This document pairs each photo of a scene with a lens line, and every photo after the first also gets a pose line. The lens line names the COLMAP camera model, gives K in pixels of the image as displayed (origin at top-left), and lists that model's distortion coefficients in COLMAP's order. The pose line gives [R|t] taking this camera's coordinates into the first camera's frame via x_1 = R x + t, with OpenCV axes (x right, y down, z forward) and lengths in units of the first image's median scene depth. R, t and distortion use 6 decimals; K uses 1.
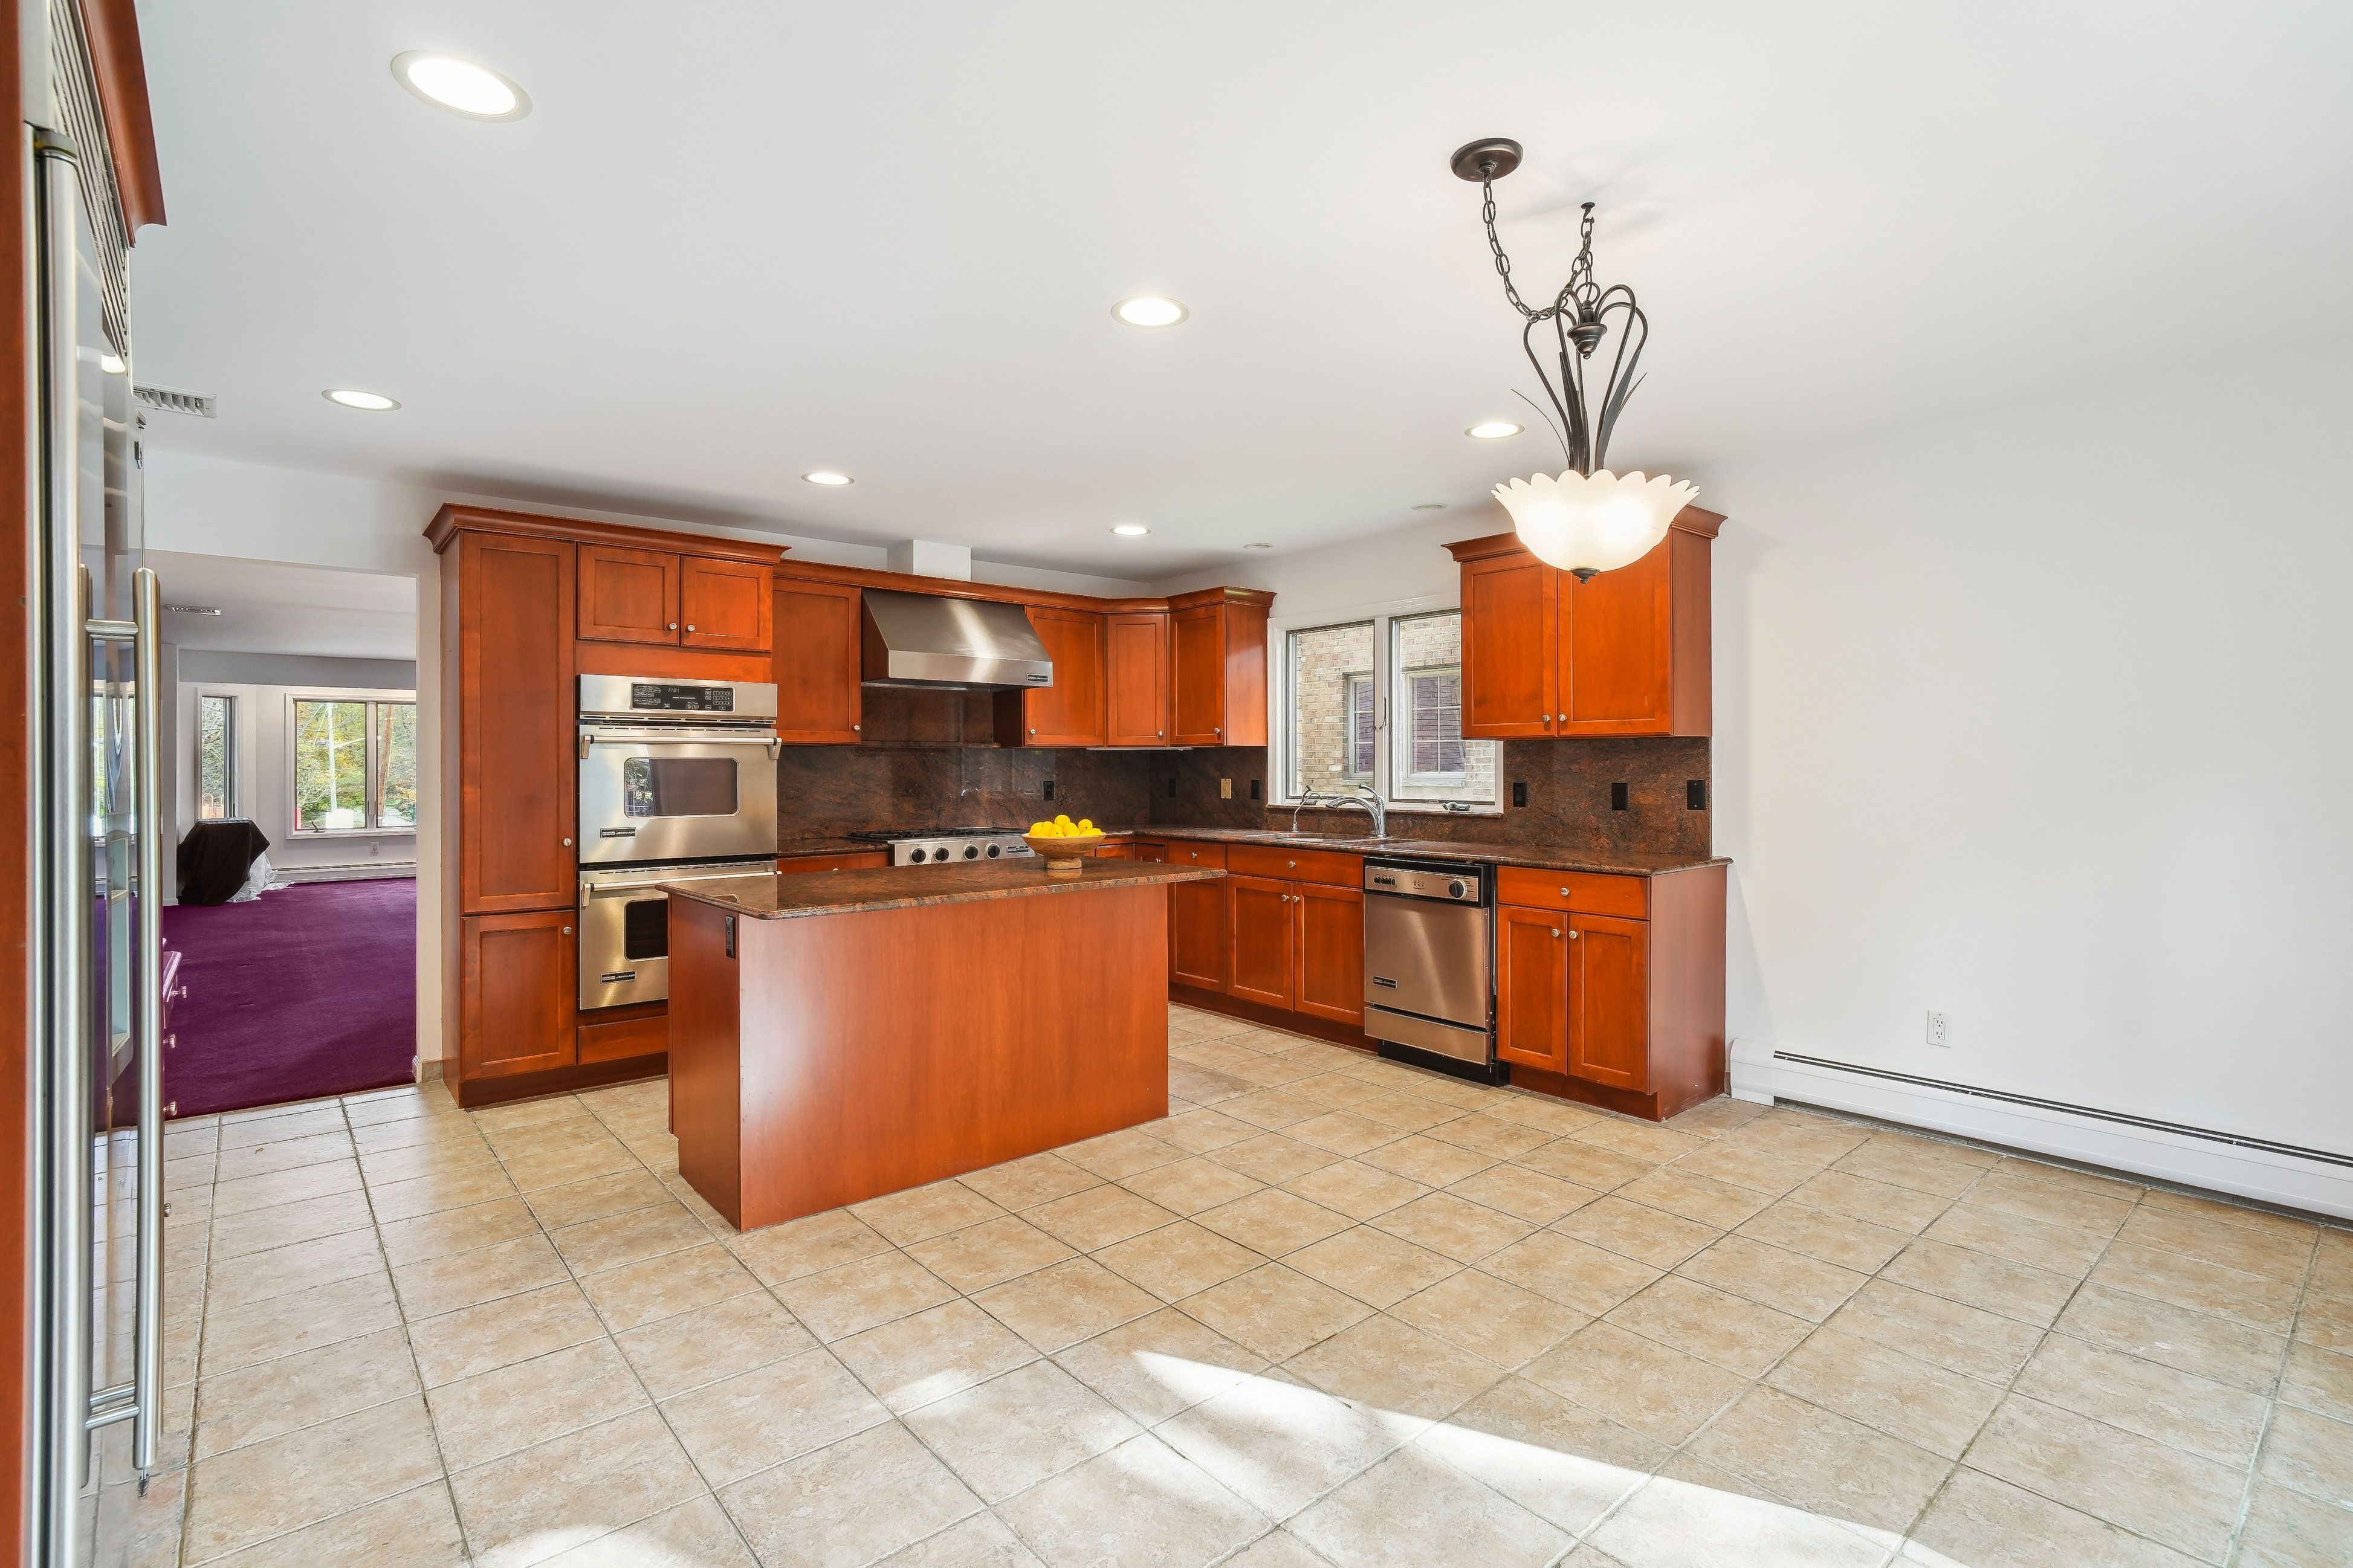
lens RADIAL K [[1085.6, 0, 1176.8], [0, 1085.6, 766.8], [0, 0, 1]] dist [-0.015943, 0.006514]
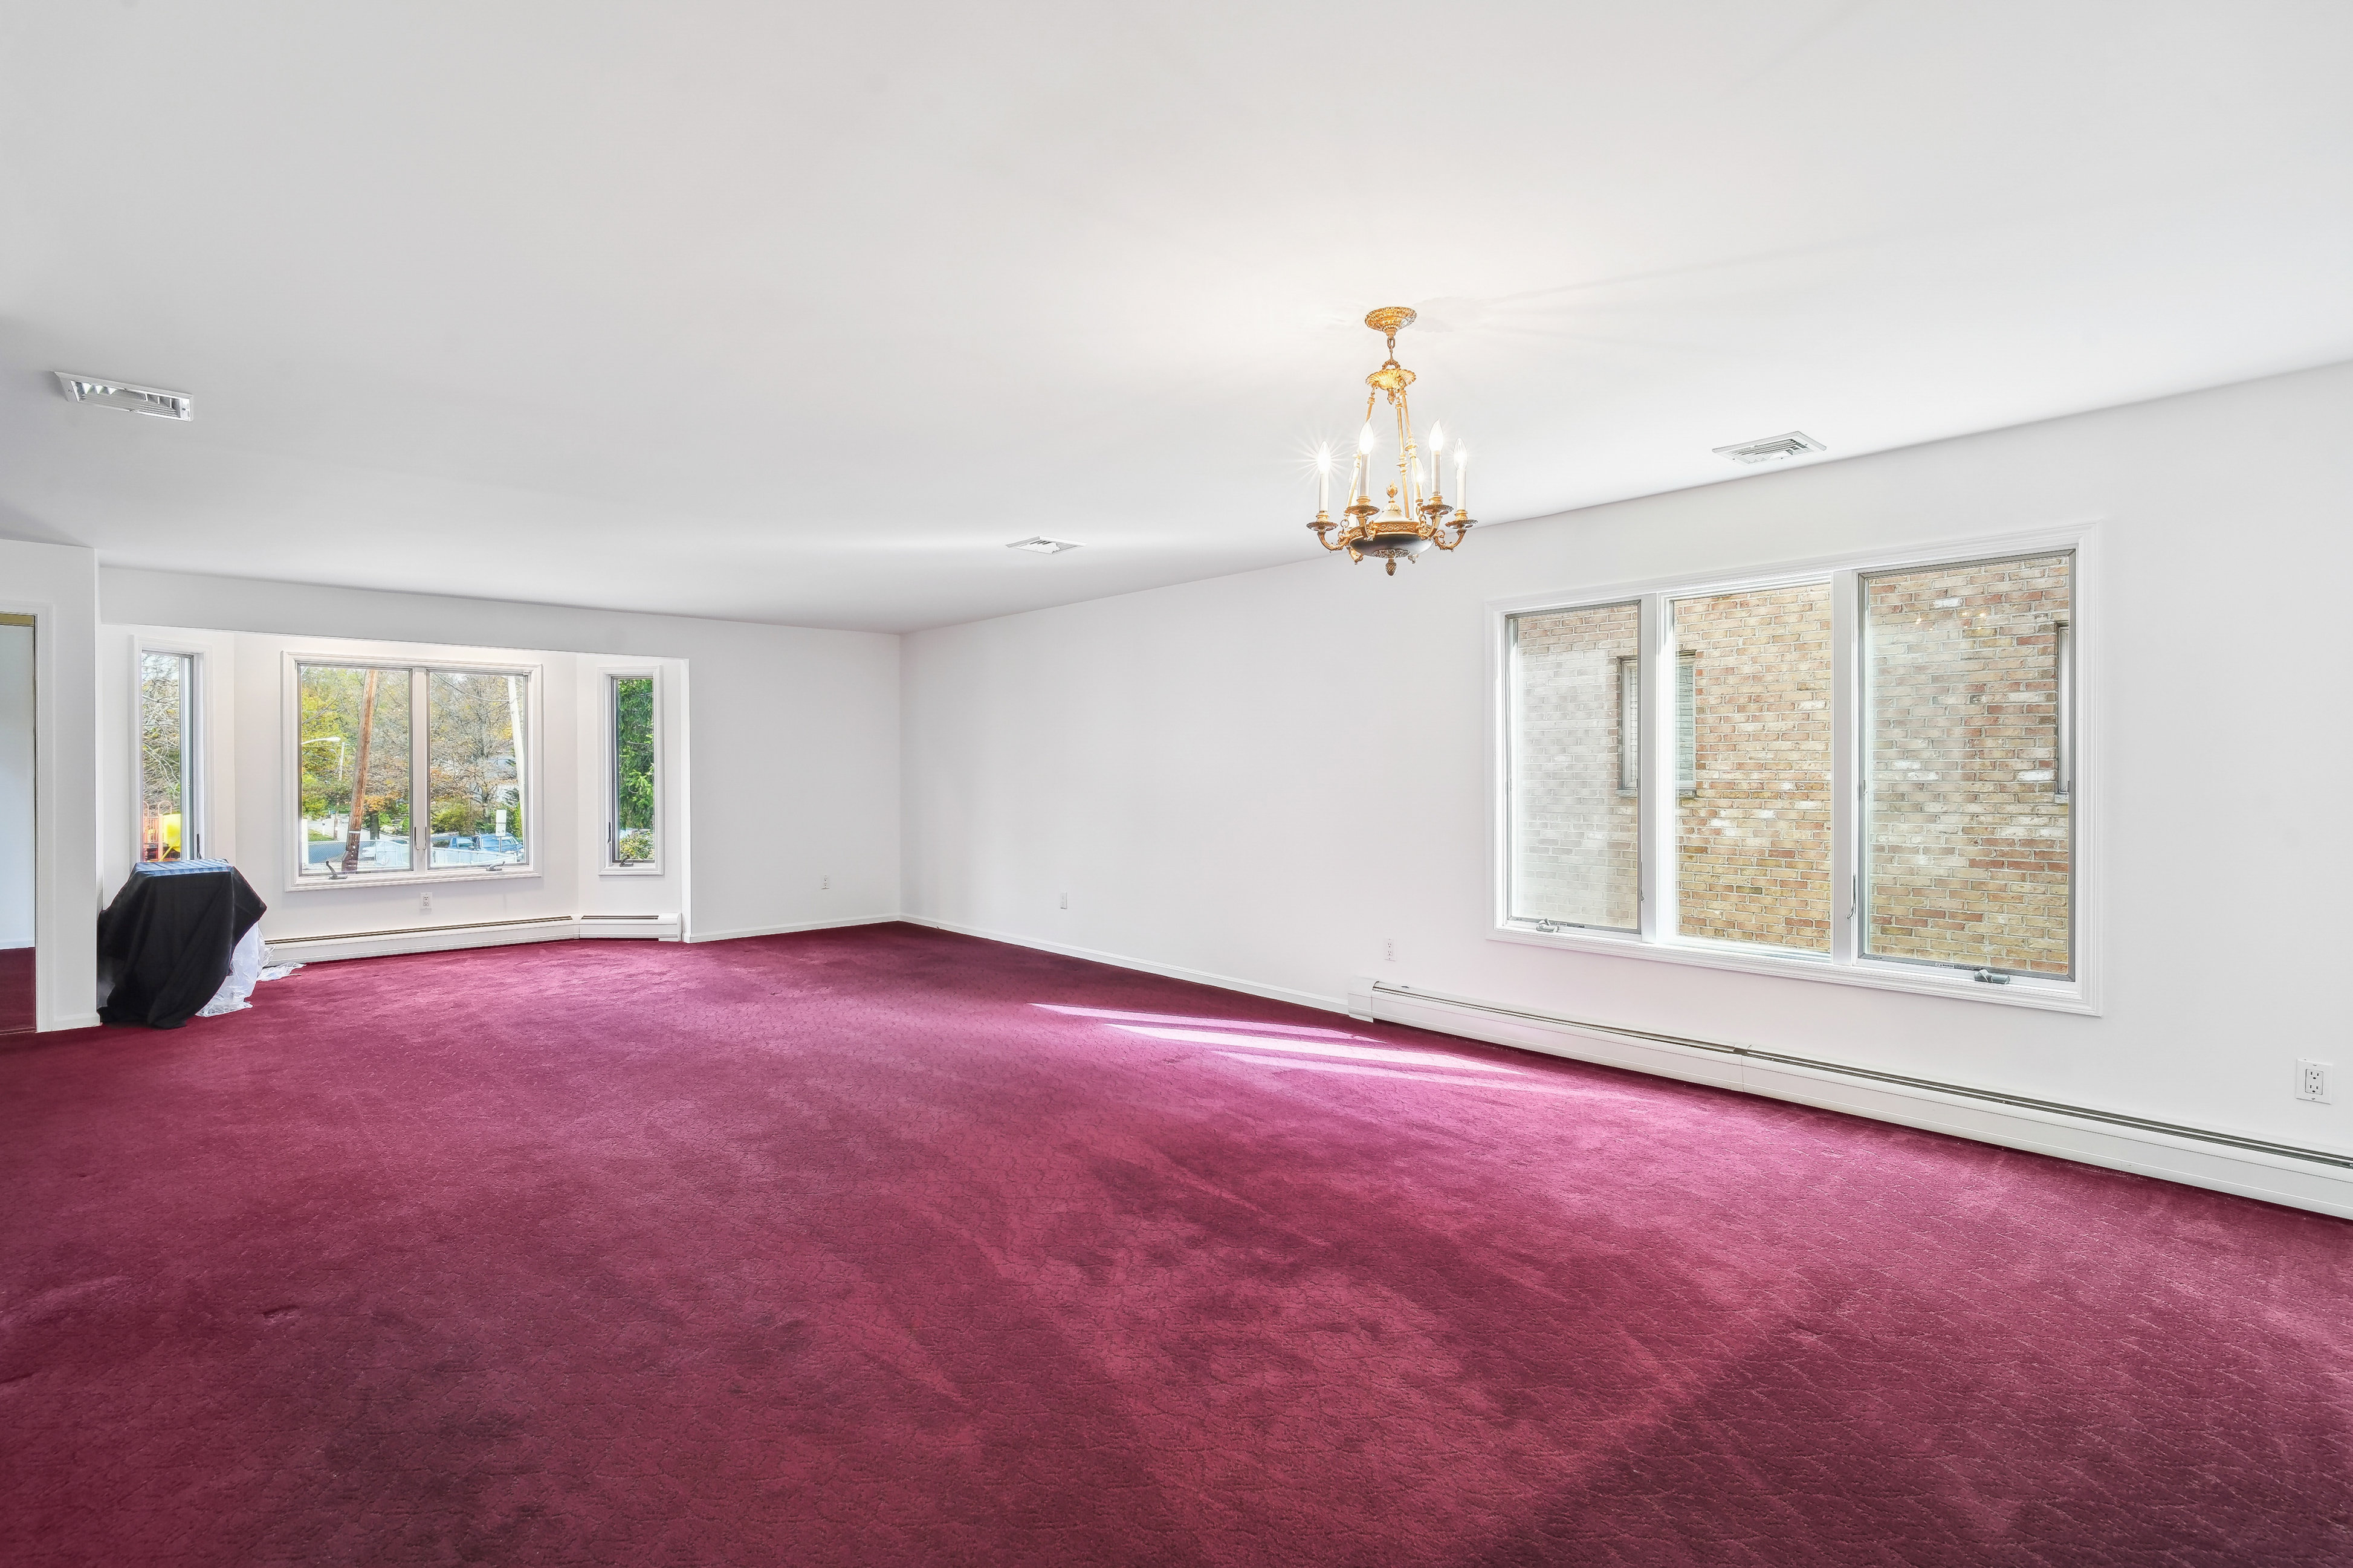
lens RADIAL K [[1085.6, 0, 1183.6], [0, 1085.6, 790.4], [0, 0, 1]] dist [-0.015943, 0.006514]
pose [[0.999531, -0.000022, 0.030615, -0.360057], [-0.000601, 0.999793, 0.020354, -0.002740], [-0.030609, -0.020363, 0.999324, 0.400780]]
